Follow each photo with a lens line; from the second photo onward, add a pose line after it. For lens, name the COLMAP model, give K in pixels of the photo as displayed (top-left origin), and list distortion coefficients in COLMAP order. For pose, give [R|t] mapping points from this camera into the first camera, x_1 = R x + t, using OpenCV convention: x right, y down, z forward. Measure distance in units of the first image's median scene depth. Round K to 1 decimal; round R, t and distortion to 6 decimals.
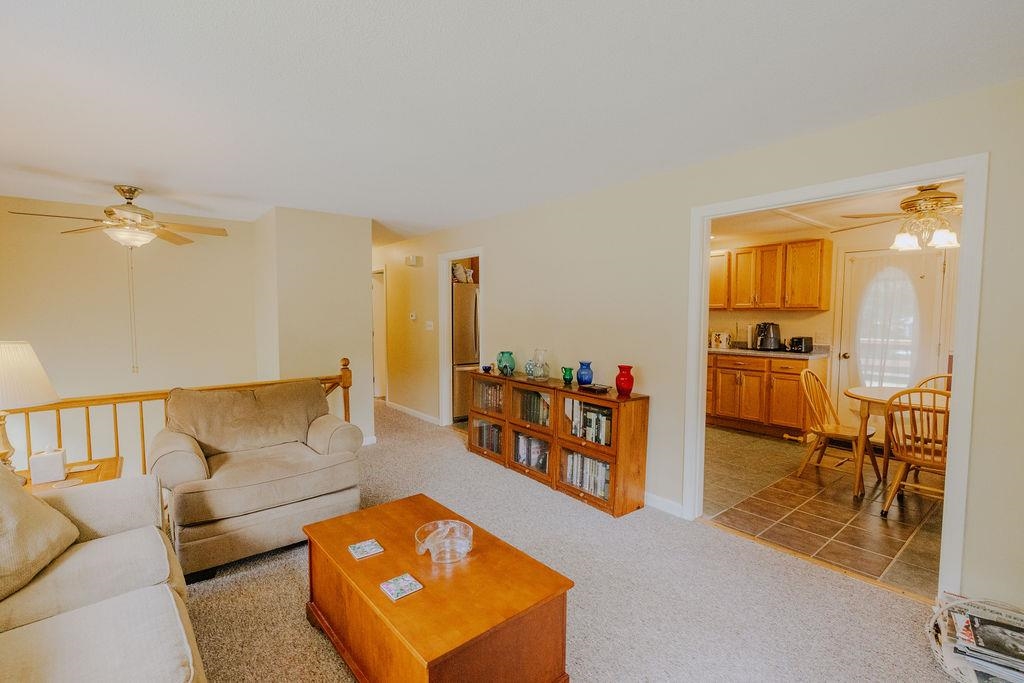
lens RADIAL K [[456.4, 0, 503.1], [0, 456.4, 345.3], [0, 0, 1]] dist [-0.003736, 0.001300]
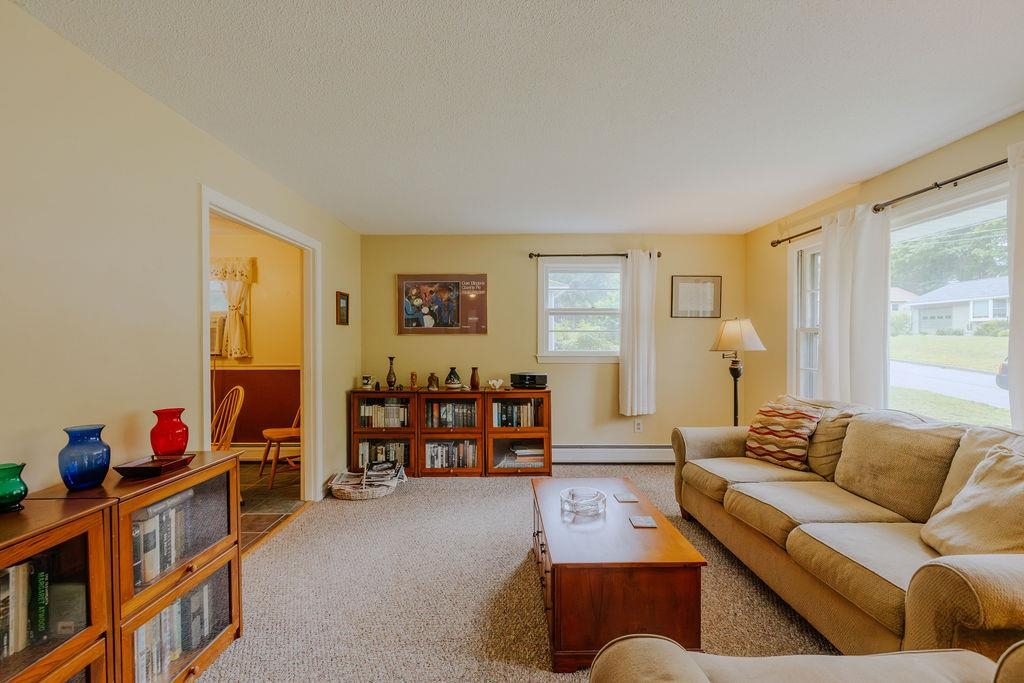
lens RADIAL K [[449.9, 0, 506.3], [0, 449.9, 348.7], [0, 0, 1]] dist [0.002787, 0.000078]
pose [[-0.780495, -0.010015, 0.625081, -0.351256], [0.045294, 0.996338, 0.072519, -0.045808], [-0.623519, 0.084913, -0.777184, 0.927057]]
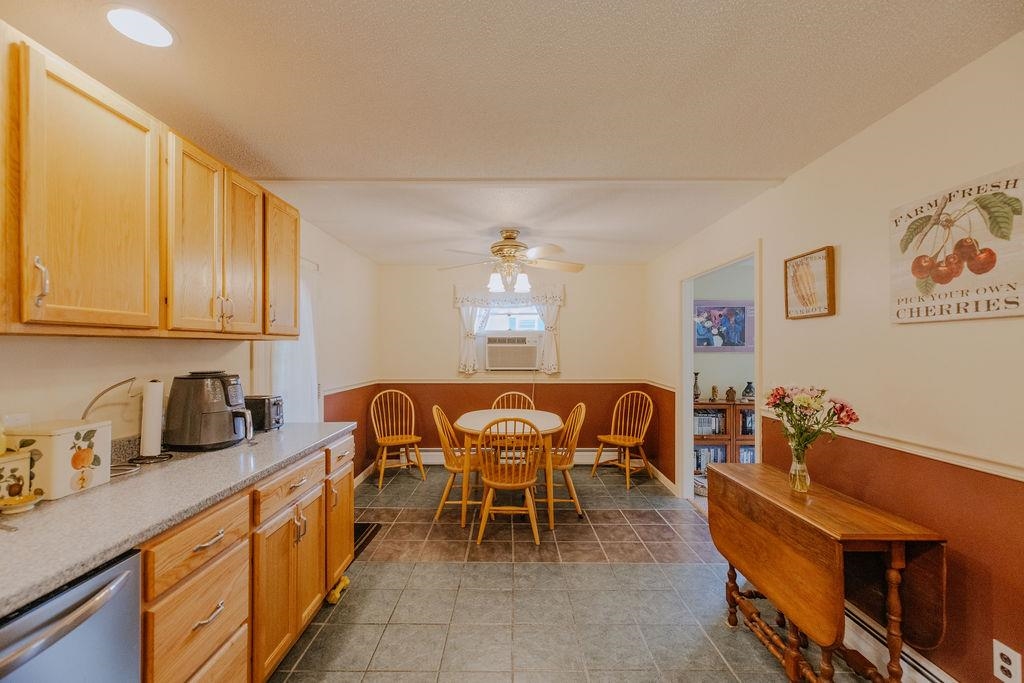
lens RADIAL K [[449.9, 0, 509.3], [0, 449.9, 347.8], [0, 0, 1]] dist [0.002787, 0.000078]
pose [[-0.792129, 0.005978, 0.610324, 0.233271], [0.040169, 0.998295, 0.042357, -0.103982], [-0.609031, 0.058068, -0.791018, 1.582815]]
